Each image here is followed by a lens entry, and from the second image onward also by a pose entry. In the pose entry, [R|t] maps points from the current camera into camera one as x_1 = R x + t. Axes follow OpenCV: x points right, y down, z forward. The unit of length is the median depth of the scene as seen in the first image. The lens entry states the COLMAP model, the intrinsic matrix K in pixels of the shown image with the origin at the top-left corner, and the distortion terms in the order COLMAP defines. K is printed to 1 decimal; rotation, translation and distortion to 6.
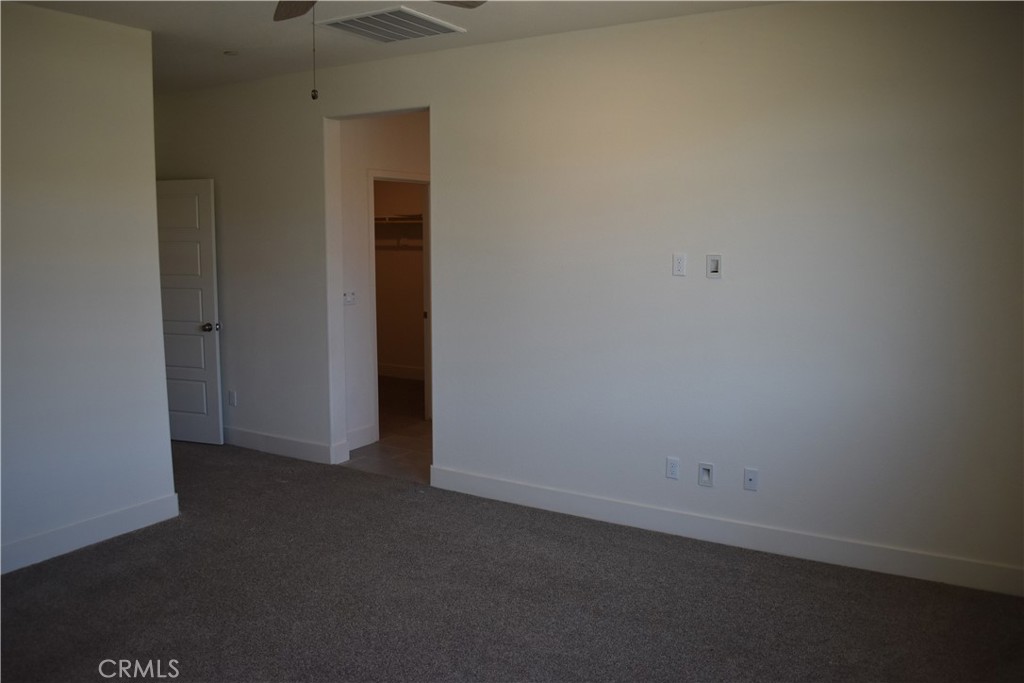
lens RADIAL K [[815.3, 0, 516.7], [0, 815.3, 343.7], [0, 0, 1]] dist [-0.082960, 0.006375]
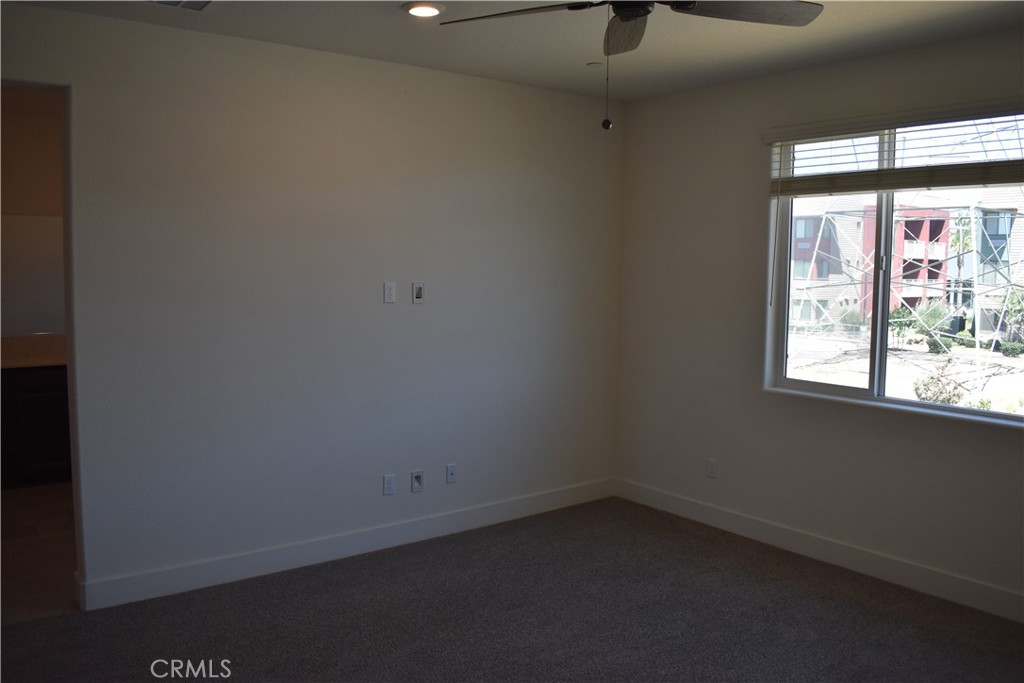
lens RADIAL K [[815.3, 0, 508.9], [0, 815.3, 341.3], [0, 0, 1]] dist [-0.082960, 0.006375]
pose [[0.366901, -0.081723, 0.926663, -0.740785], [0.109553, 0.992998, 0.044197, -0.064101], [-0.923787, 0.085303, 0.373285, 0.460843]]
